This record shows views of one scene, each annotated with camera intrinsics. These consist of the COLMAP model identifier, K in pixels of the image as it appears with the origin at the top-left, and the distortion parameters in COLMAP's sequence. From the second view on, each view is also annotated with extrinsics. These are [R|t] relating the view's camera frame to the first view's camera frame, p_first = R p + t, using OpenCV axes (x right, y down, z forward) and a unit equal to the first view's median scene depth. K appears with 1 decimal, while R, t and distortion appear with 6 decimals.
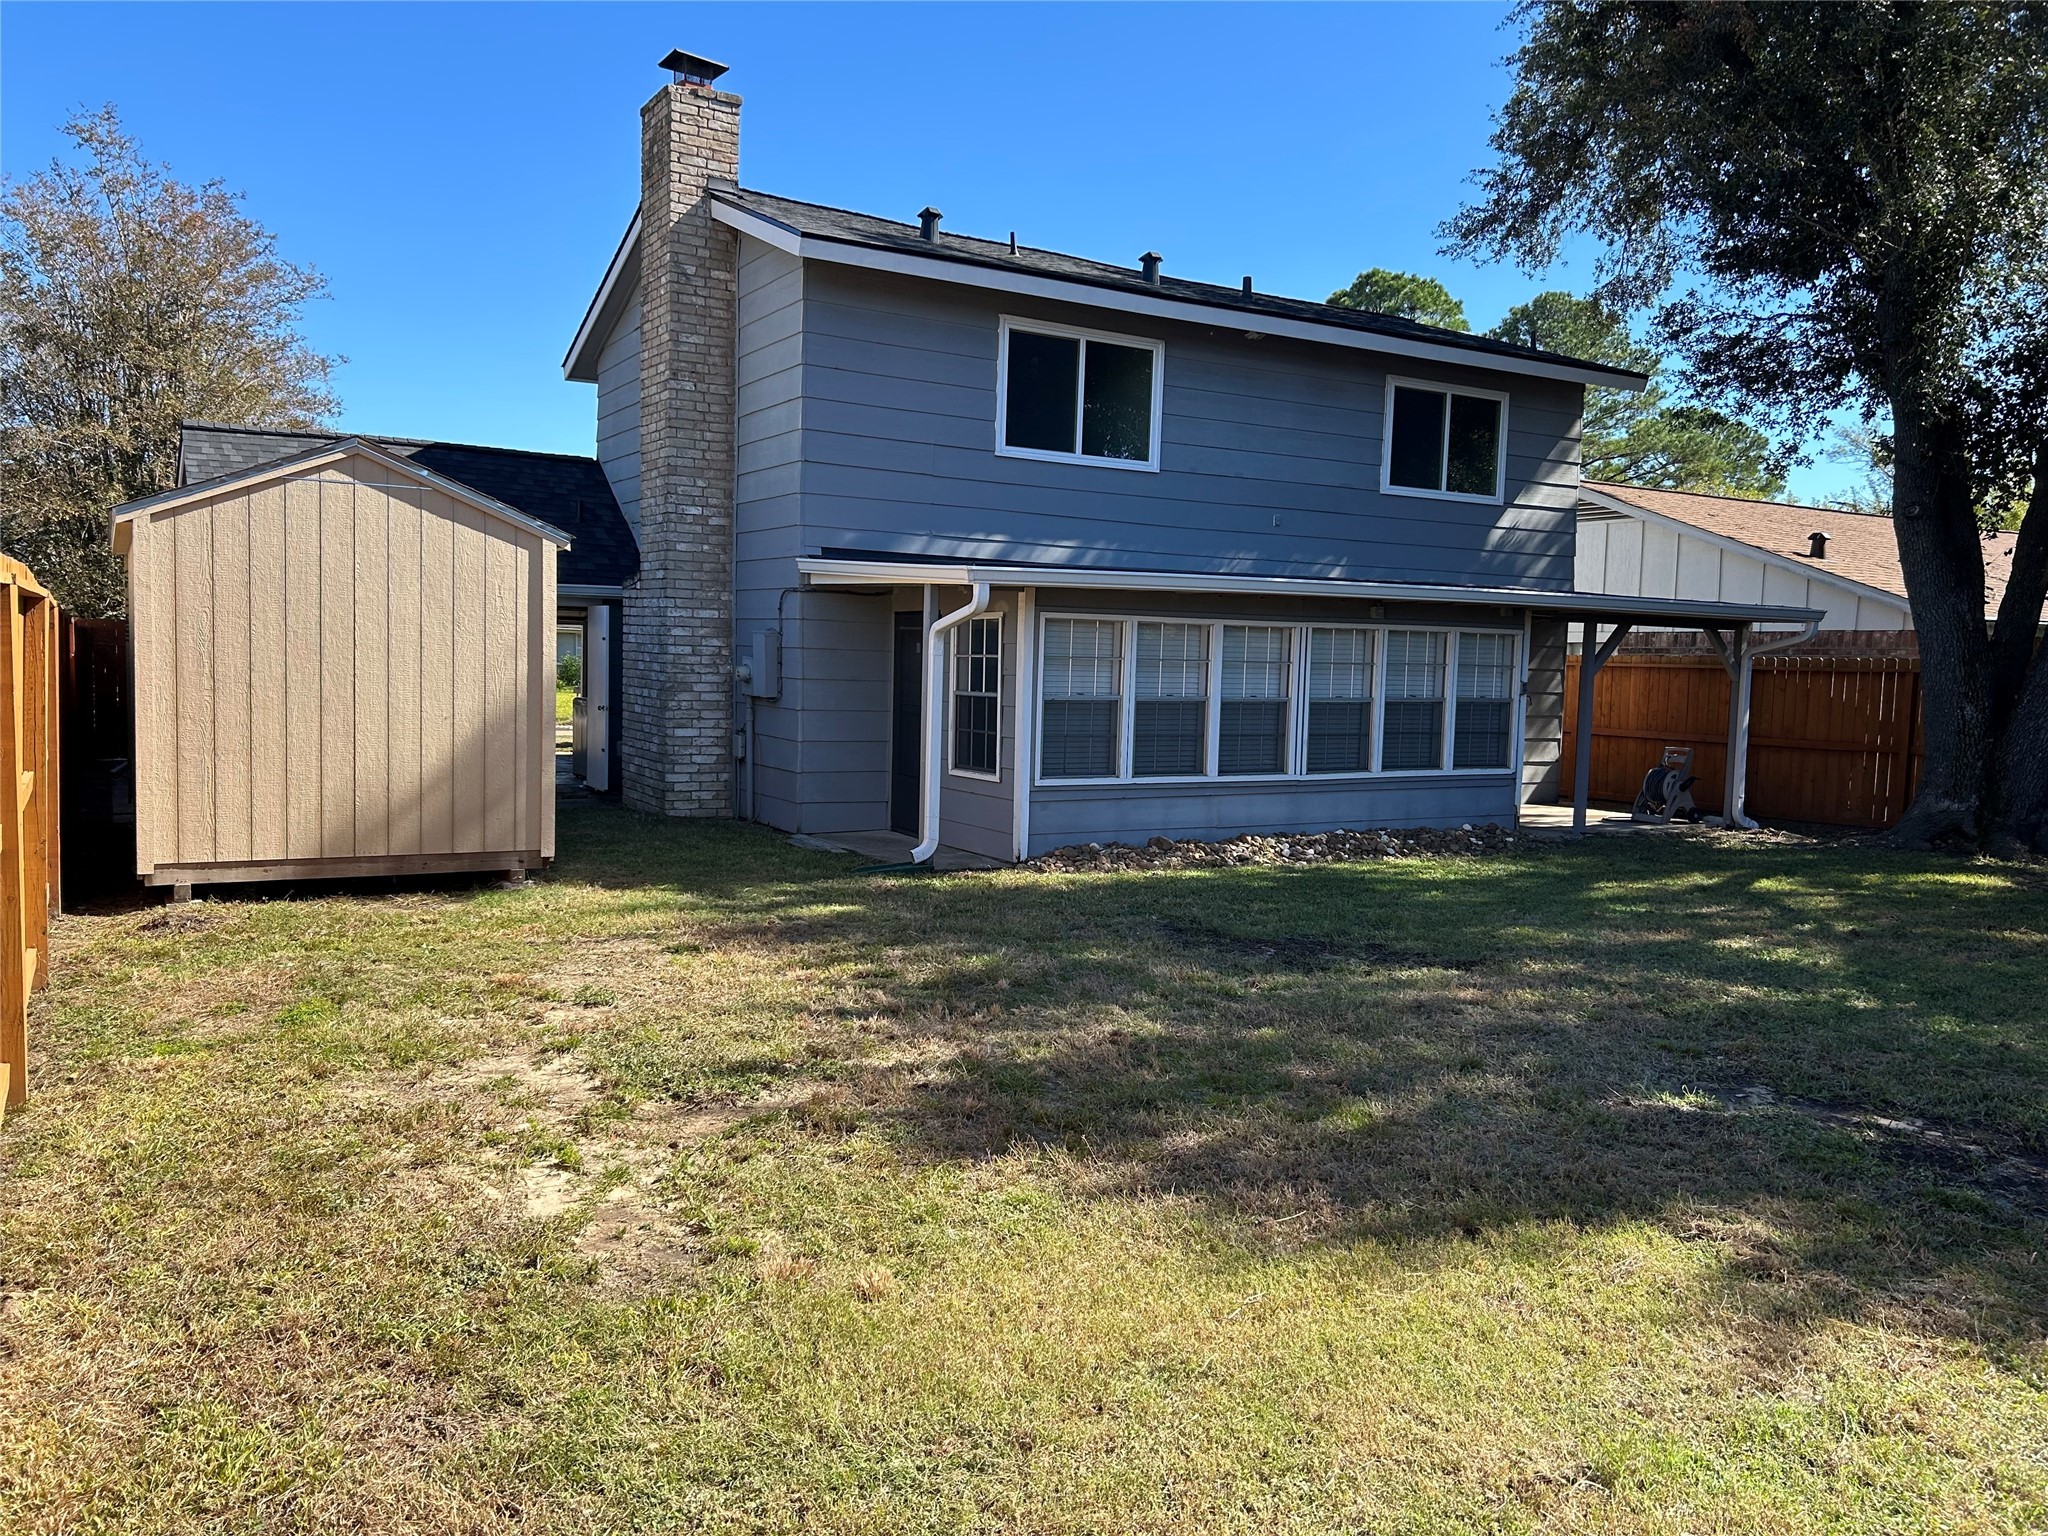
lens RADIAL K [[1550.9, 0, 1020.4], [0, 1550.9, 766.9], [0, 0, 1]] dist [0.001199, -0.001426]
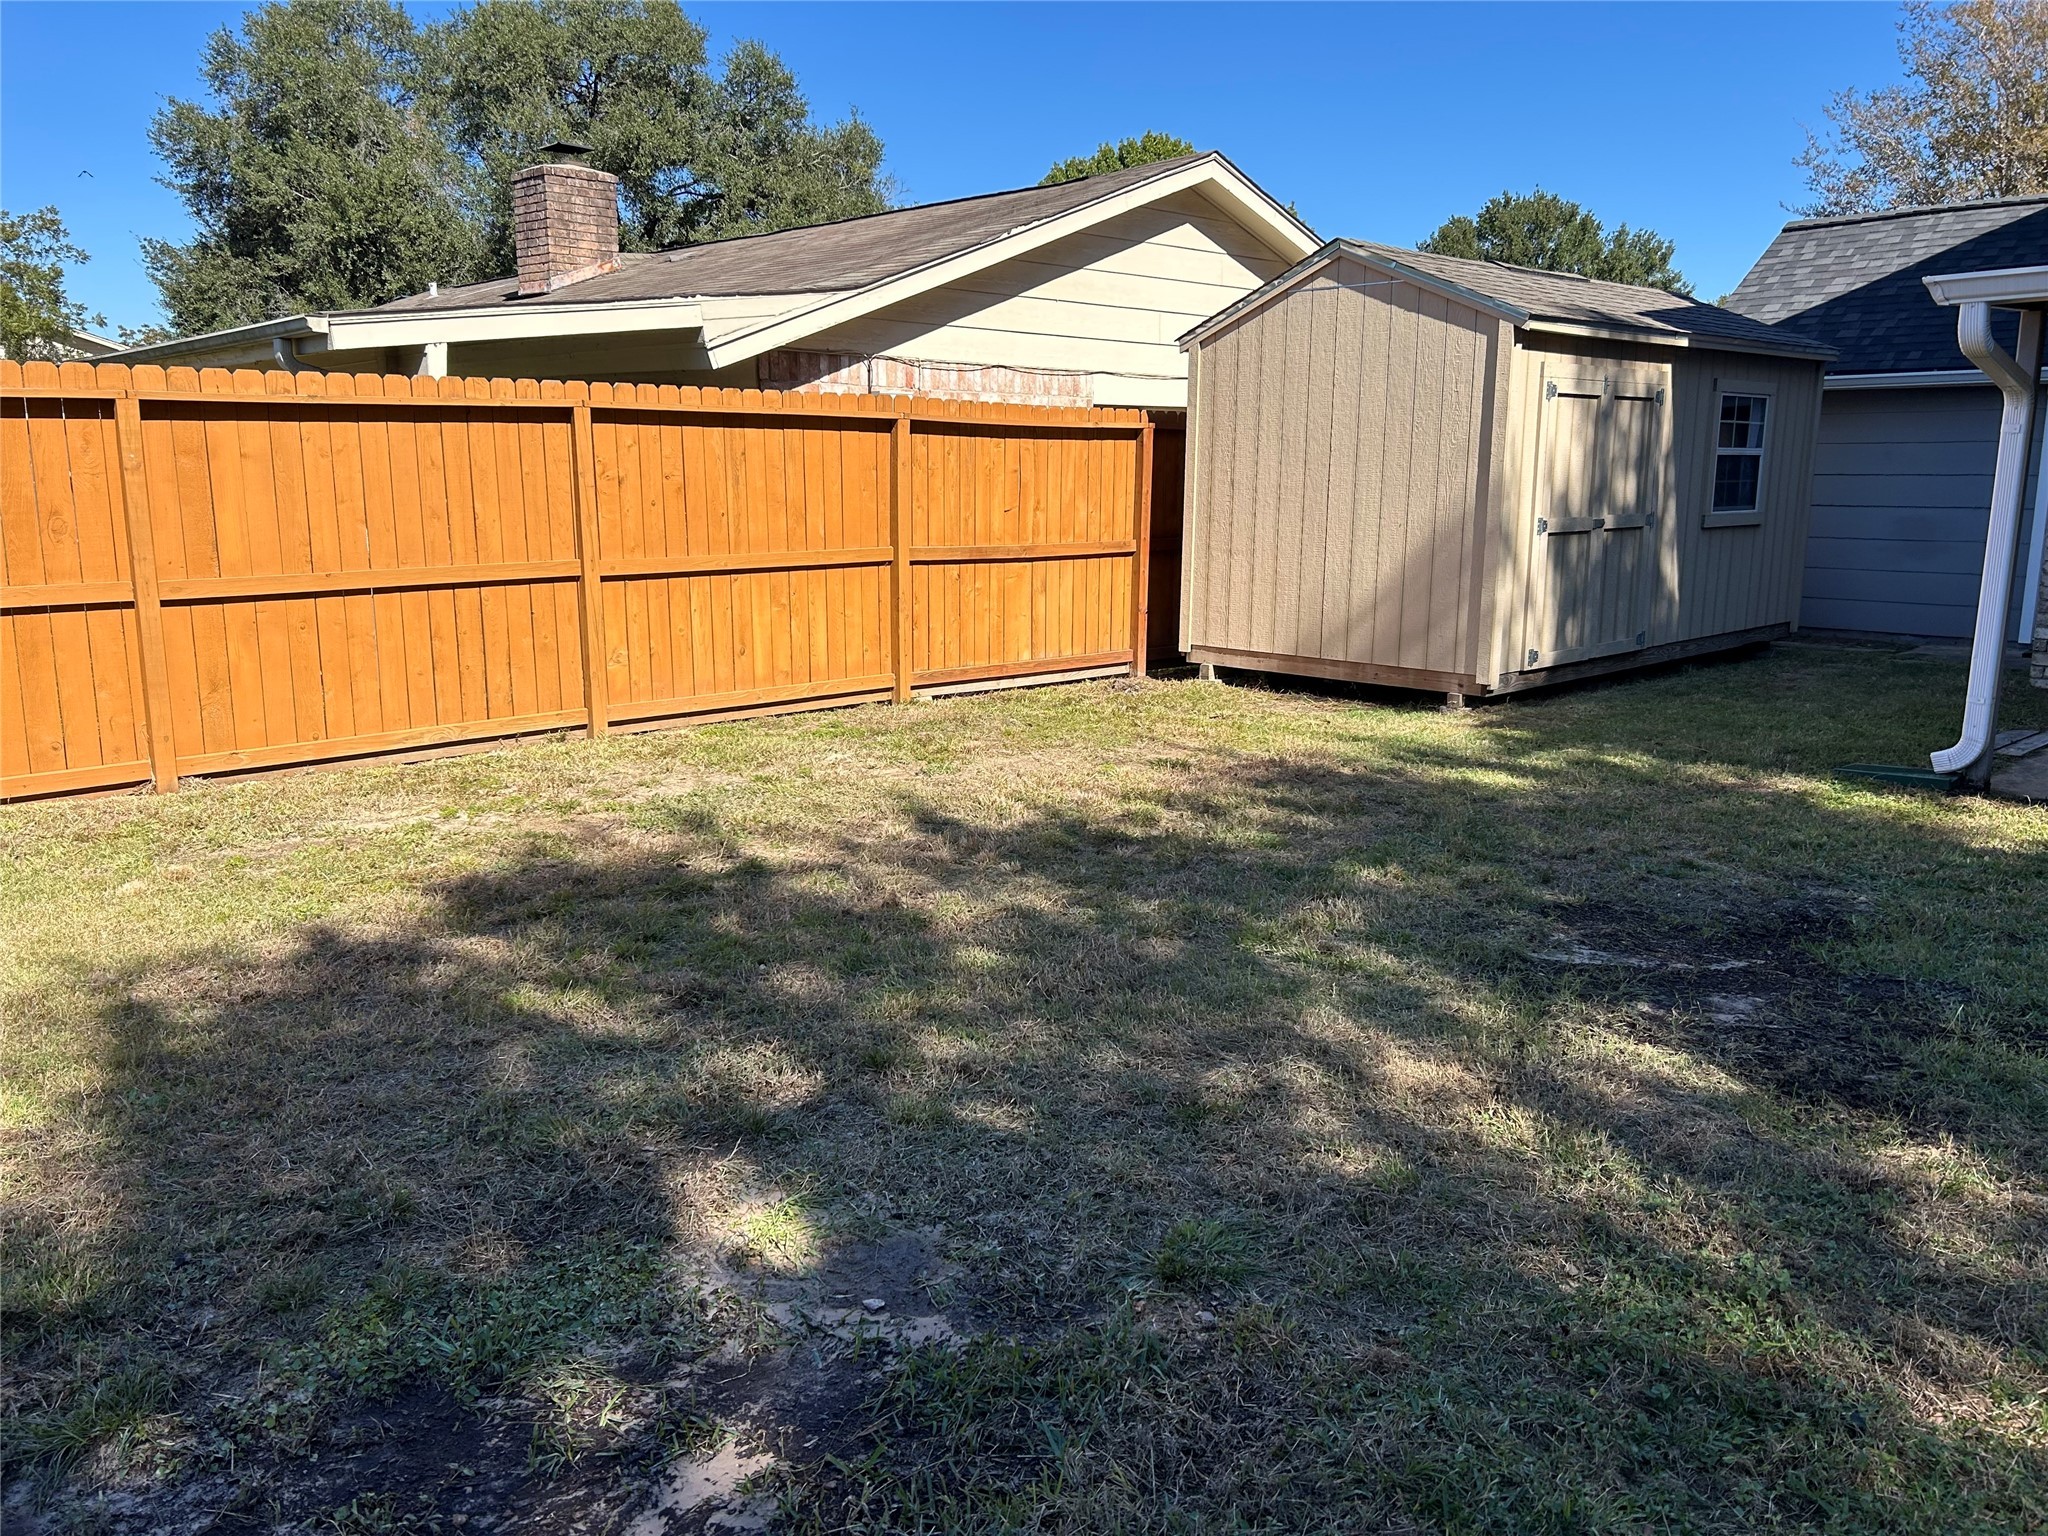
lens RADIAL K [[1550.9, 0, 1020.5], [0, 1550.9, 776.6], [0, 0, 1]] dist [0.001199, -0.001426]
pose [[0.228436, 0.161407, -0.960086, 0.533514], [-0.063451, 0.986533, 0.150756, -0.008062], [0.971489, 0.026481, 0.235601, 0.560631]]
